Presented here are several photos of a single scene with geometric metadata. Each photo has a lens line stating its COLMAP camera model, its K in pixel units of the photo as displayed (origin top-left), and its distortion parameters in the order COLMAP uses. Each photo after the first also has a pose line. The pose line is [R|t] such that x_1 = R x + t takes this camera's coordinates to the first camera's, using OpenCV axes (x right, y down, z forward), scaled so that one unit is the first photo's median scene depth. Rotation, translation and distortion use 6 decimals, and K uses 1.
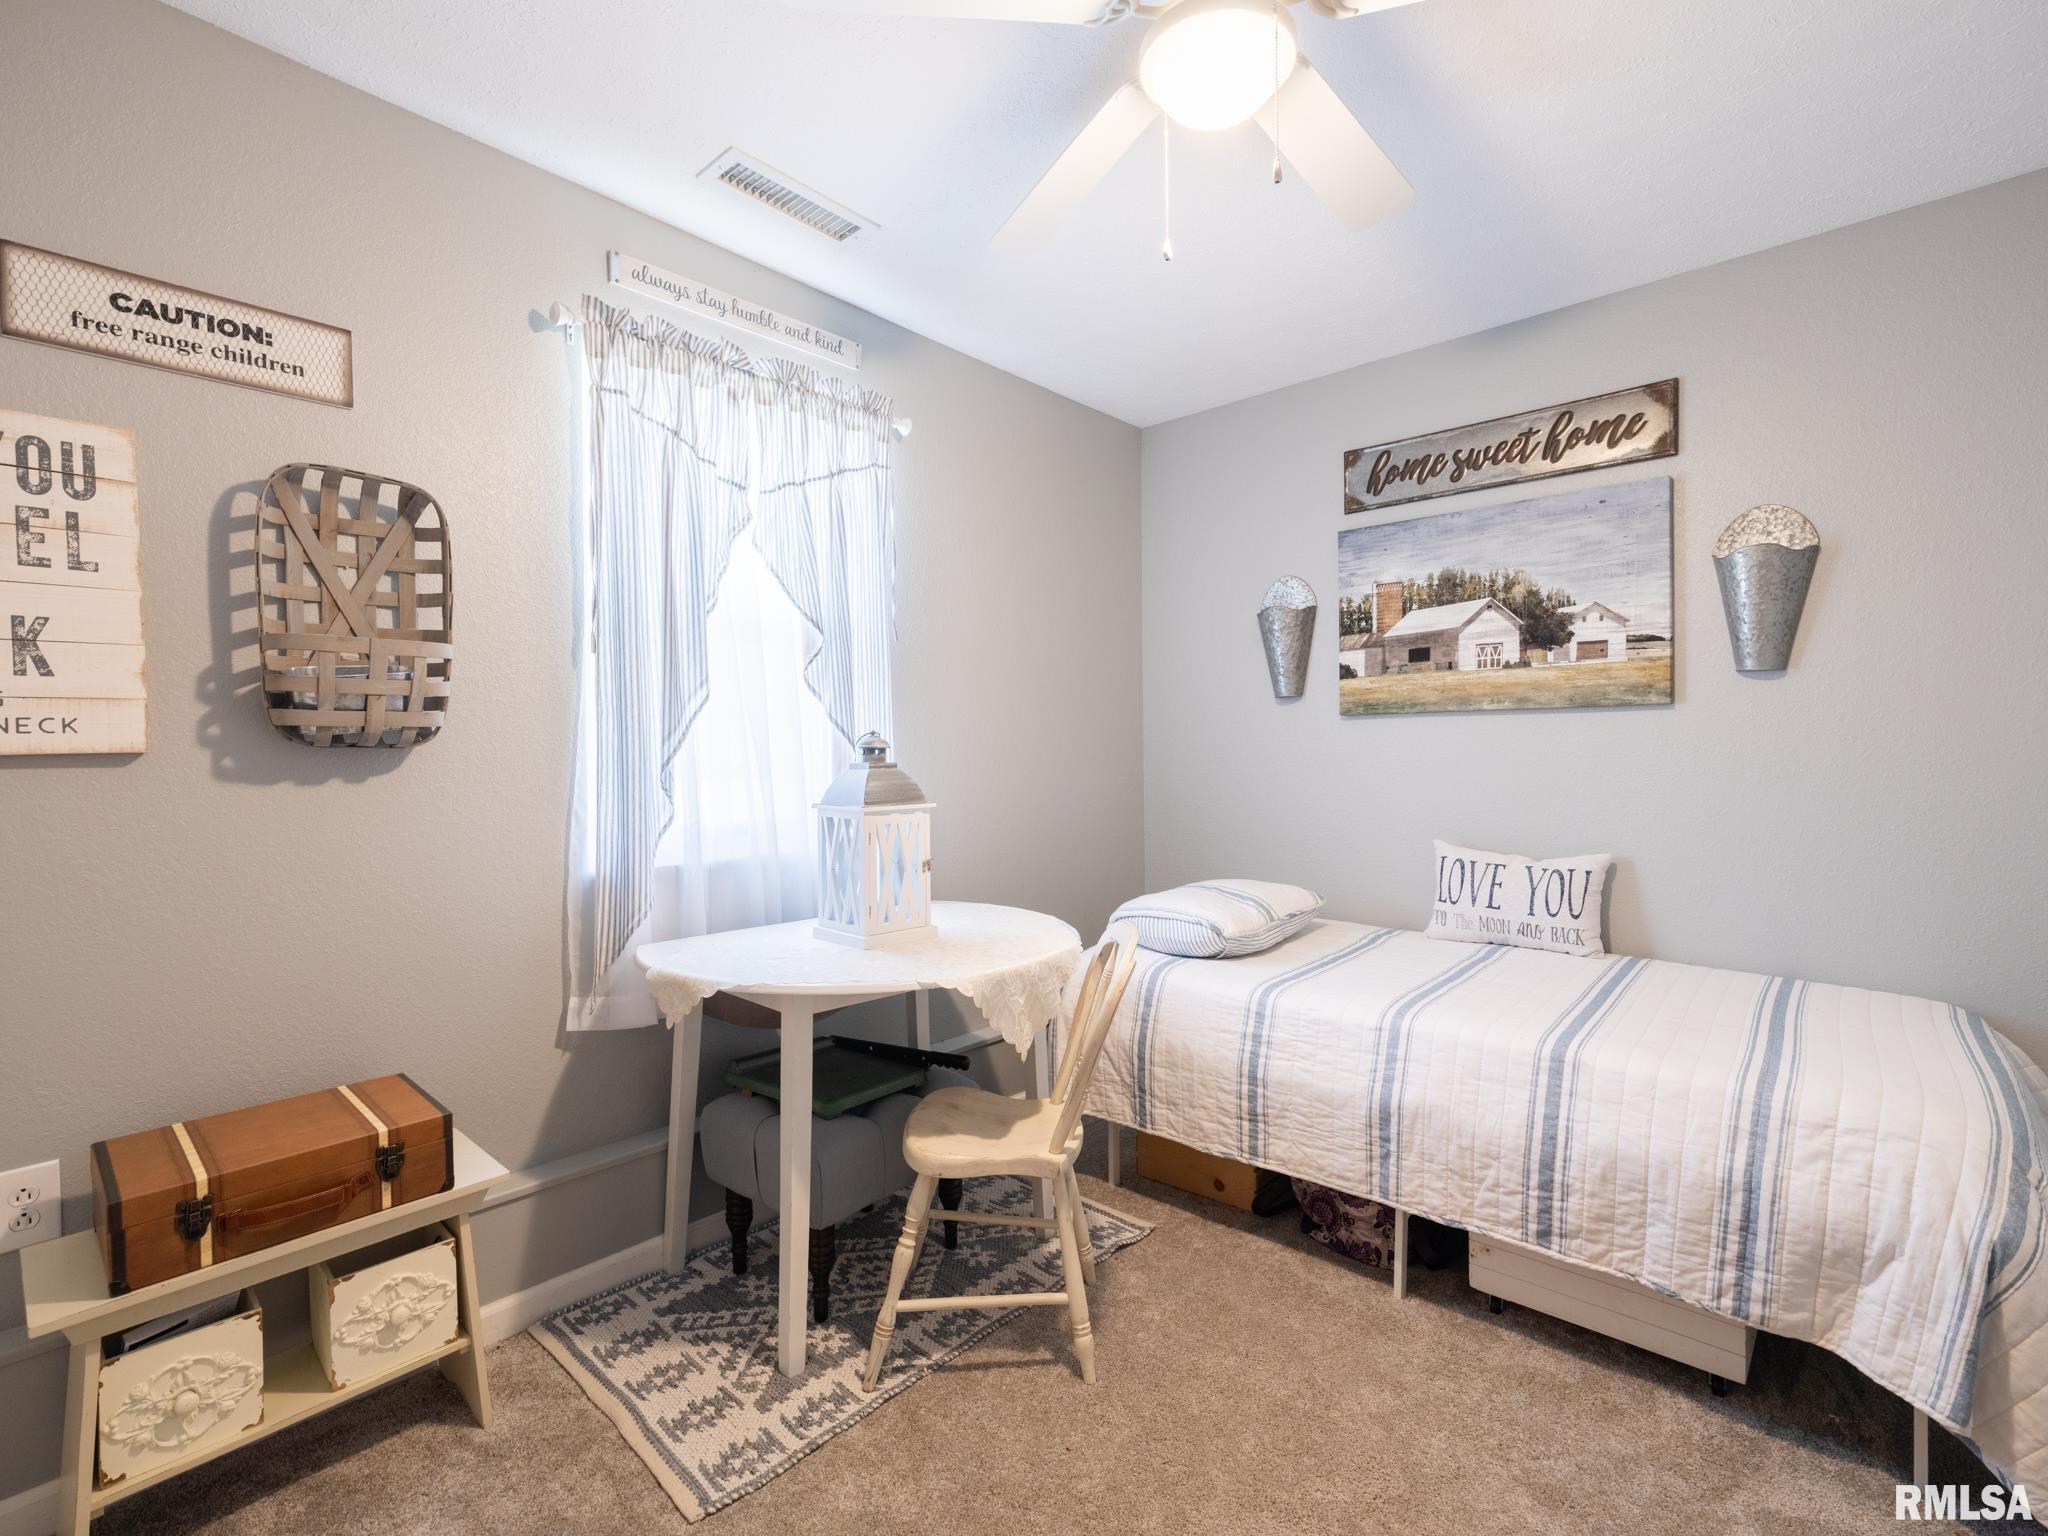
lens RADIAL K [[881.5, 0, 1040.5], [0, 881.5, 765.0], [0, 0, 1]] dist [0.000310, 0.000968]
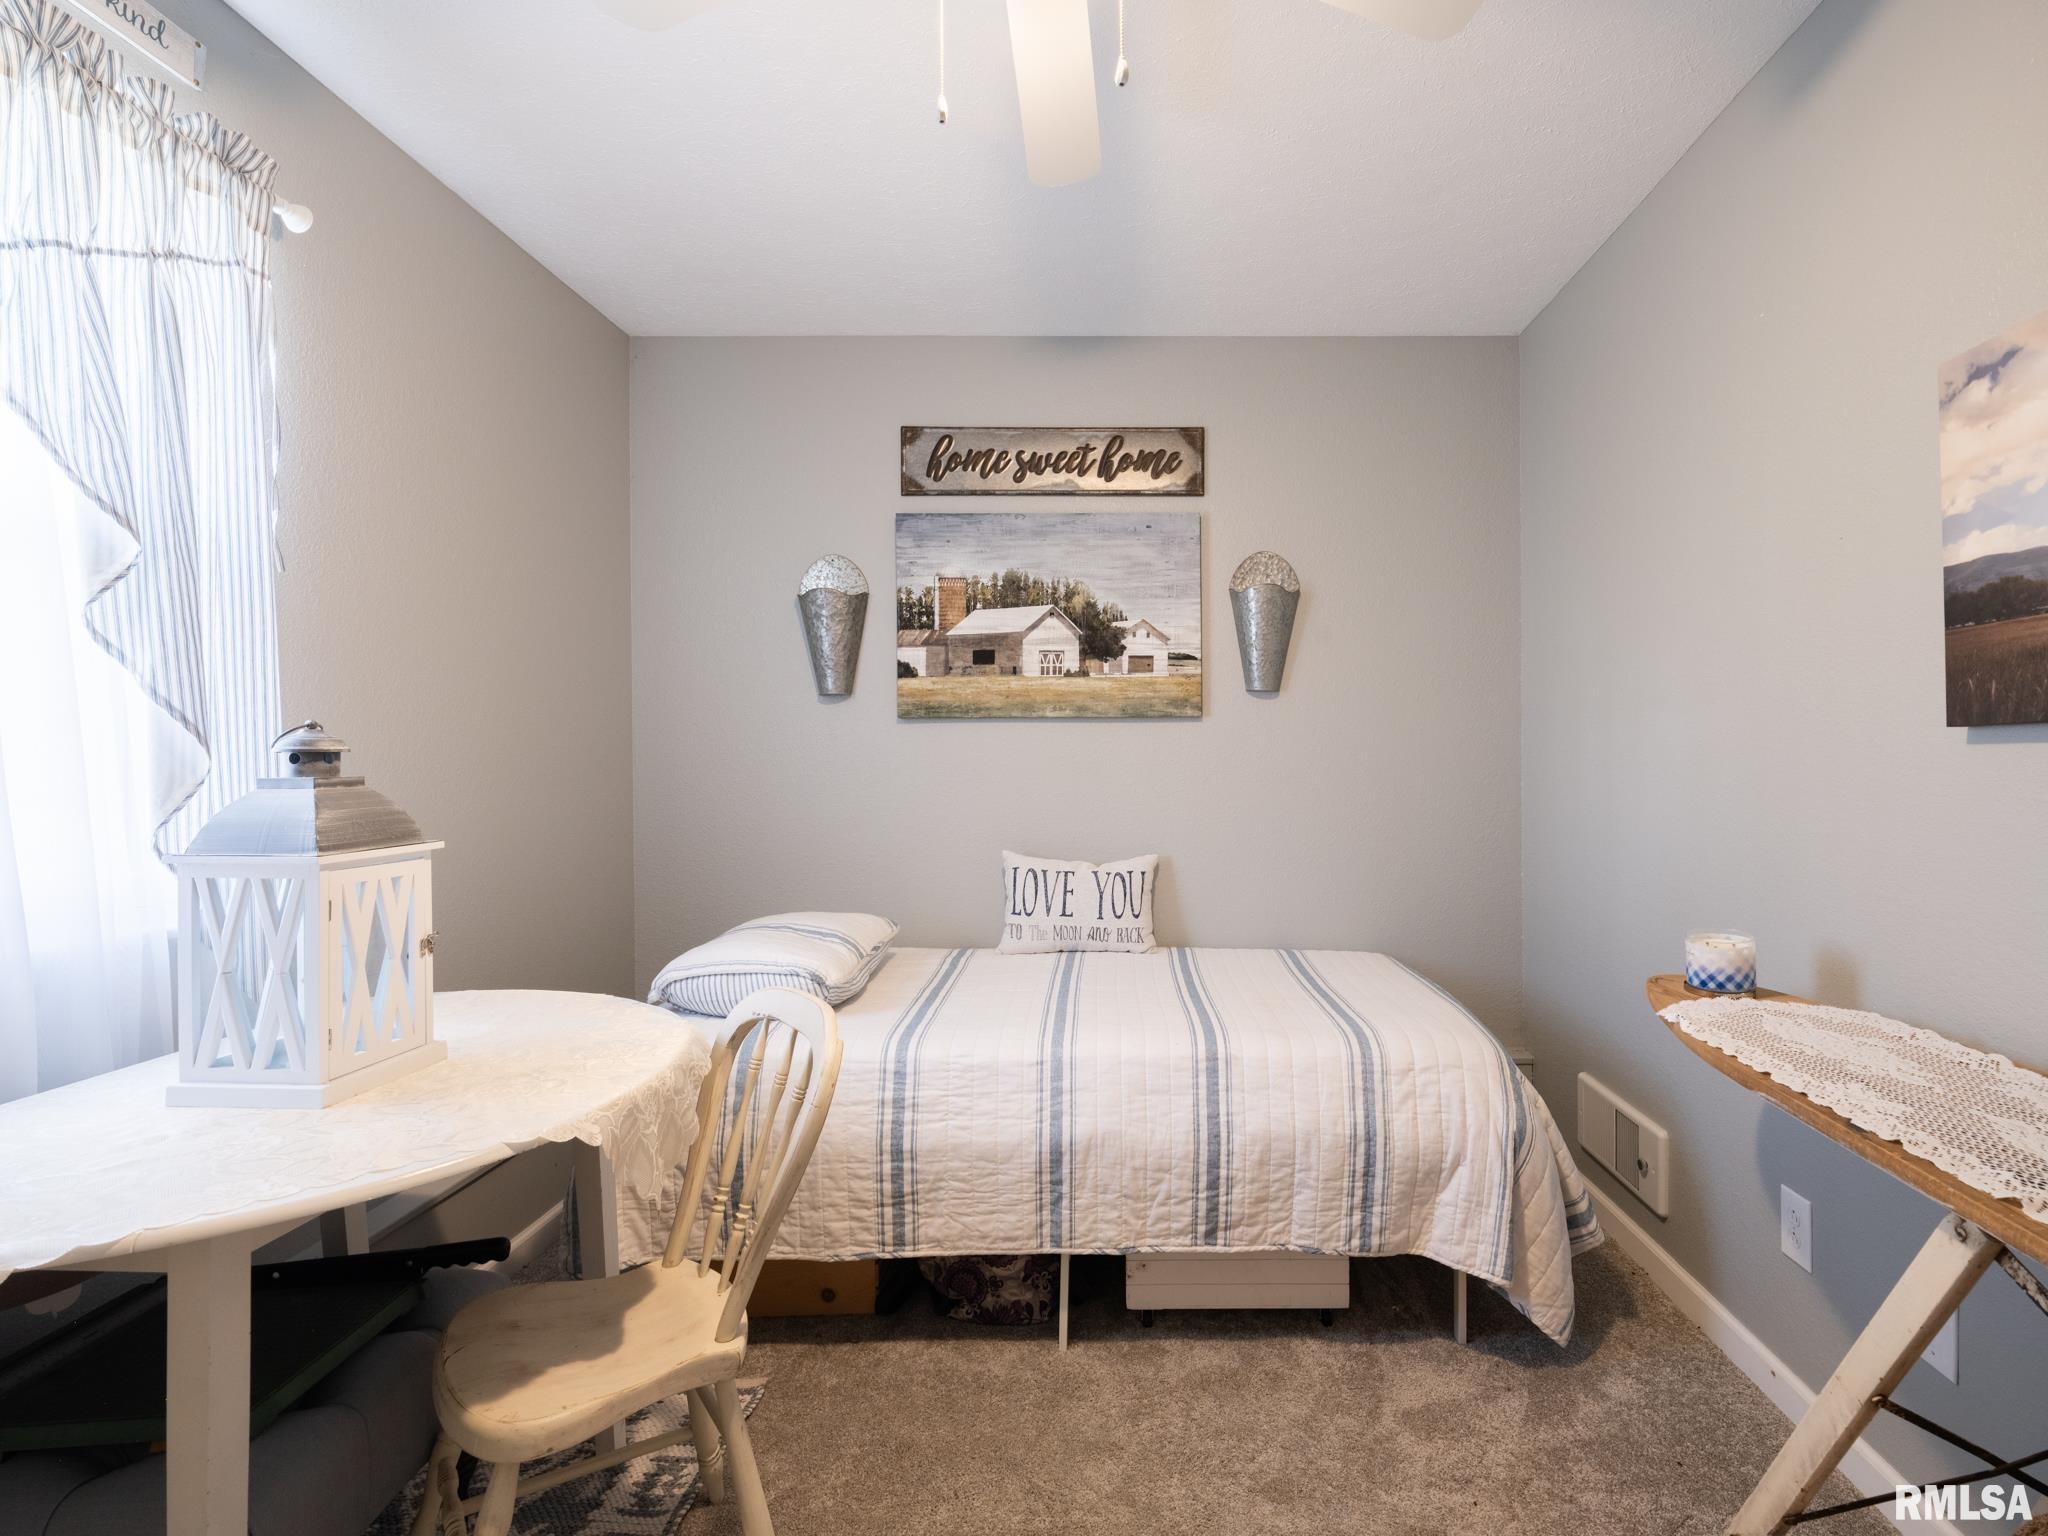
lens RADIAL K [[947.9, 0, 1022.3], [0, 947.9, 761.1], [0, 0, 1]] dist [-0.001577, 0.000985]
pose [[0.763197, 0.000219, 0.646165, -0.238231], [0.006182, 0.999952, -0.007640, -0.005392], [-0.646136, 0.009825, 0.763159, 0.232538]]
